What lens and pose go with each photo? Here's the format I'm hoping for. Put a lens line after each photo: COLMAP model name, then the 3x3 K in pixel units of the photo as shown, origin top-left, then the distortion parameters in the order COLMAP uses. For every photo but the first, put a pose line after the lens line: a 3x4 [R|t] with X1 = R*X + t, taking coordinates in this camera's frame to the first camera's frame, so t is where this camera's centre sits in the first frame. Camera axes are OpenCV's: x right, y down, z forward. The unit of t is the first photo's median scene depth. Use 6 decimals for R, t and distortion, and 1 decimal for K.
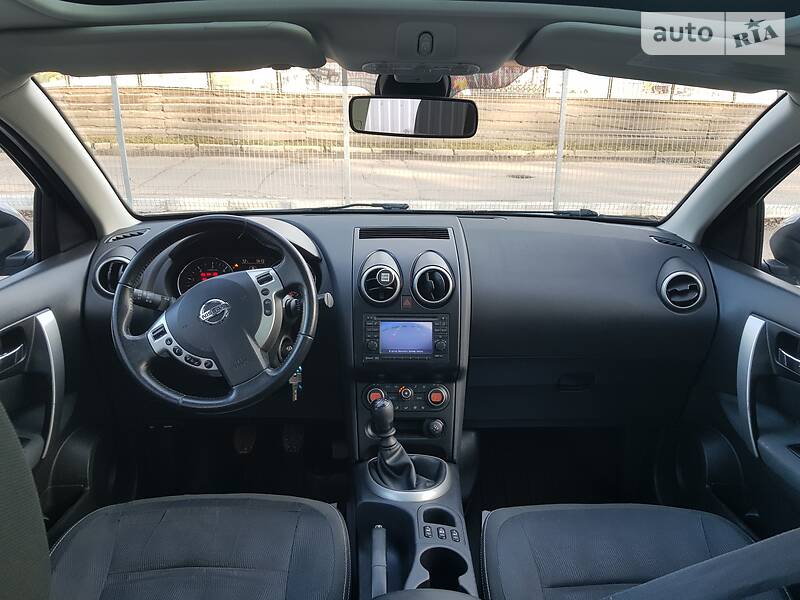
lens RADIAL K [[625.2, 0, 419.5], [0, 625.2, 312.2], [0, 0, 1]] dist [0.064146, -0.093559]
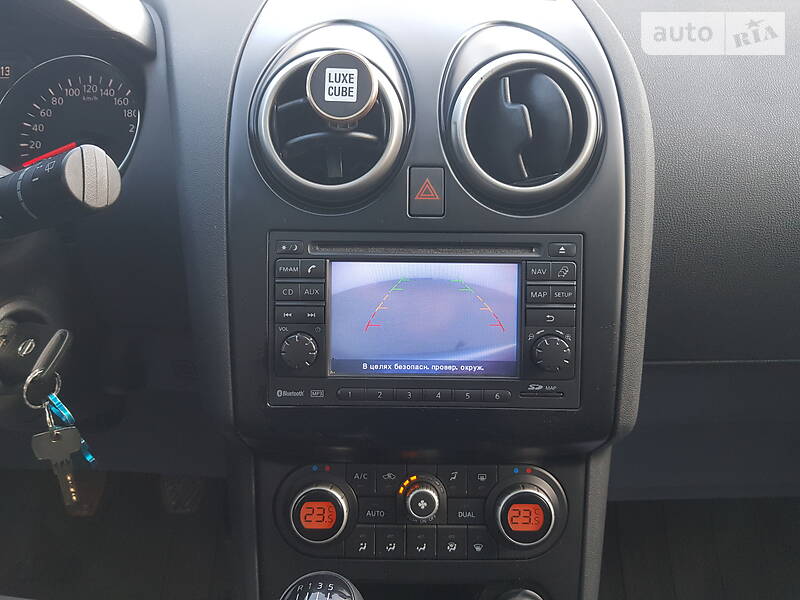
lens RADIAL K [[625.2, 0, 382.6], [0, 625.2, 290.1], [0, 0, 1]] dist [0.064146, -0.093559]
pose [[0.996339, 0.010239, -0.084879, -0.015792], [-0.001219, 0.994403, 0.105645, -0.001544], [0.085486, -0.105154, 0.990775, 0.721868]]
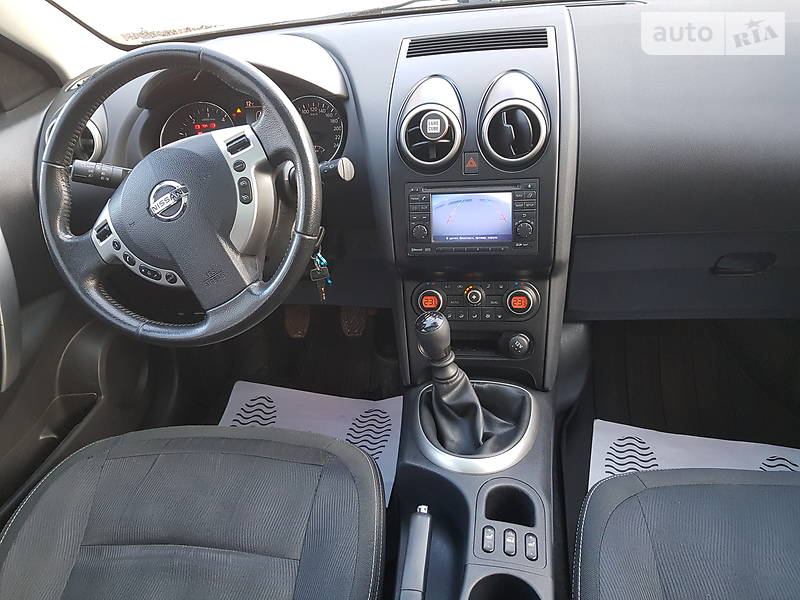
lens RADIAL K [[625.2, 0, 402.9], [0, 625.2, 294.2], [0, 0, 1]] dist [0.064146, -0.093559]
pose [[0.975445, 0.010048, -0.220015, 0.053942], [0.049818, 0.963002, 0.264849, -0.059535], [0.214536, -0.269307, 0.938855, 0.342899]]
